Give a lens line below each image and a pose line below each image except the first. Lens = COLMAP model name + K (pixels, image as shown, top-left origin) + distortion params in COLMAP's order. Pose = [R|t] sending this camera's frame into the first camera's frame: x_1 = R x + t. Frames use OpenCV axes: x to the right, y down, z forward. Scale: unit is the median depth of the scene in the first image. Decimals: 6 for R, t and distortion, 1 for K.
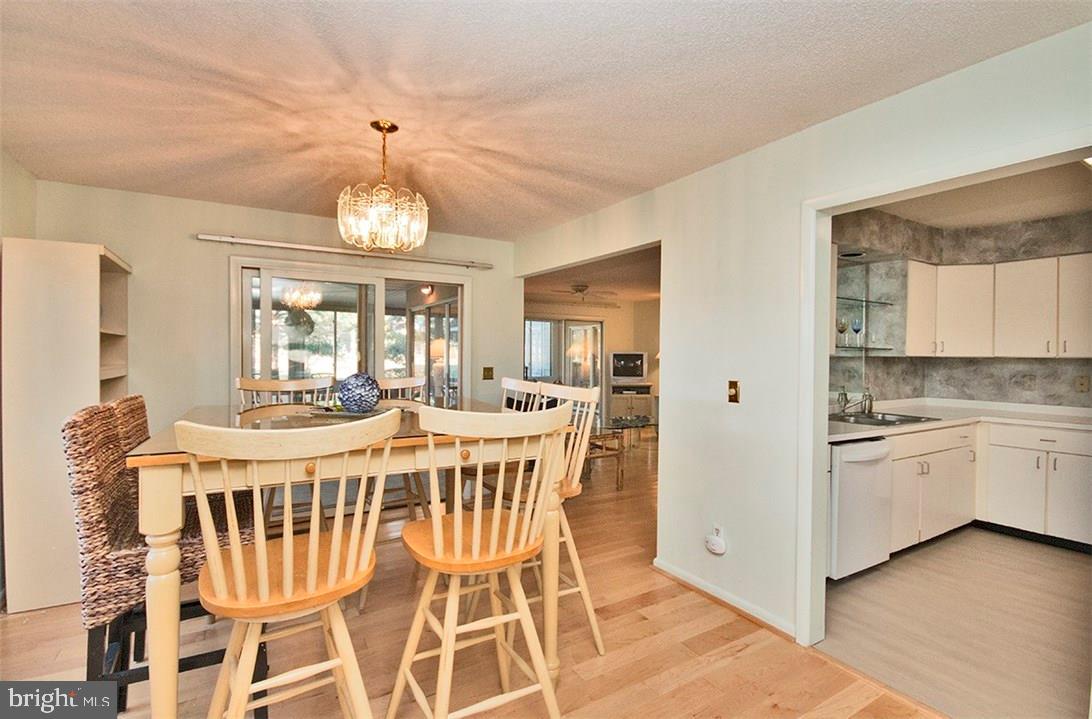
lens RADIAL K [[510.1, 0, 546.0], [0, 510.1, 359.5], [0, 0, 1]] dist [0.003073, -0.014070]
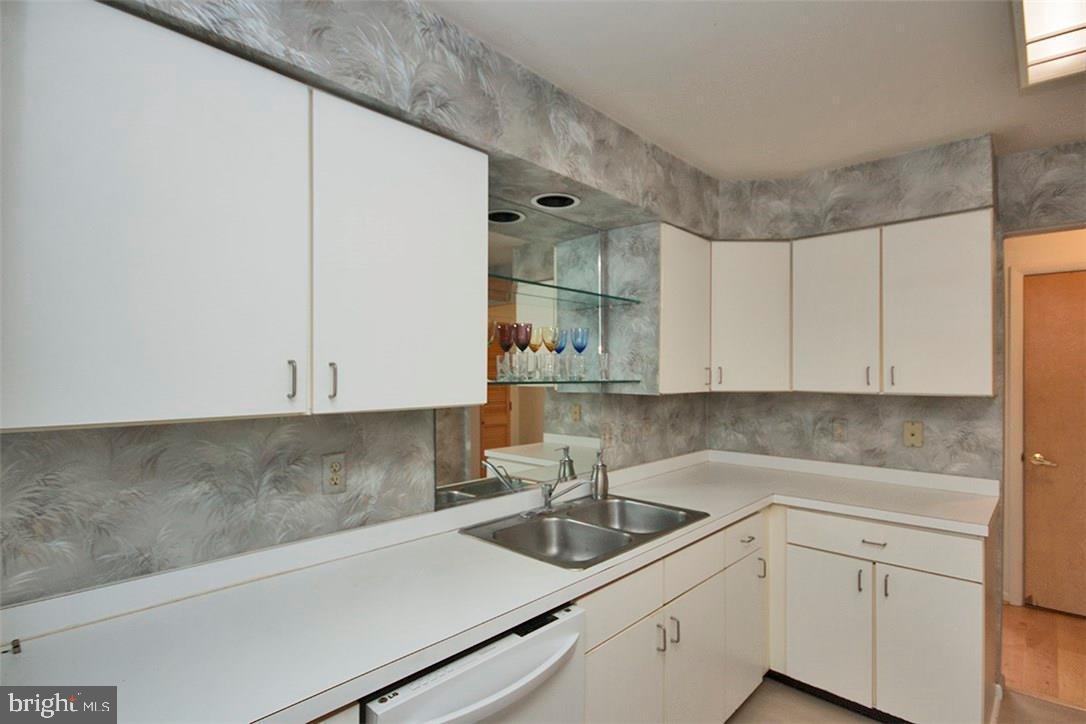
lens RADIAL K [[564.7, 0, 542.5], [0, 564.7, 370.6], [0, 0, 1]] dist [-0.003123, 0.000034]
pose [[0.956314, -0.005980, 0.292280, 0.391824], [0.009576, 0.999895, -0.010874, -0.026378], [-0.292184, 0.013198, 0.956271, 0.431063]]
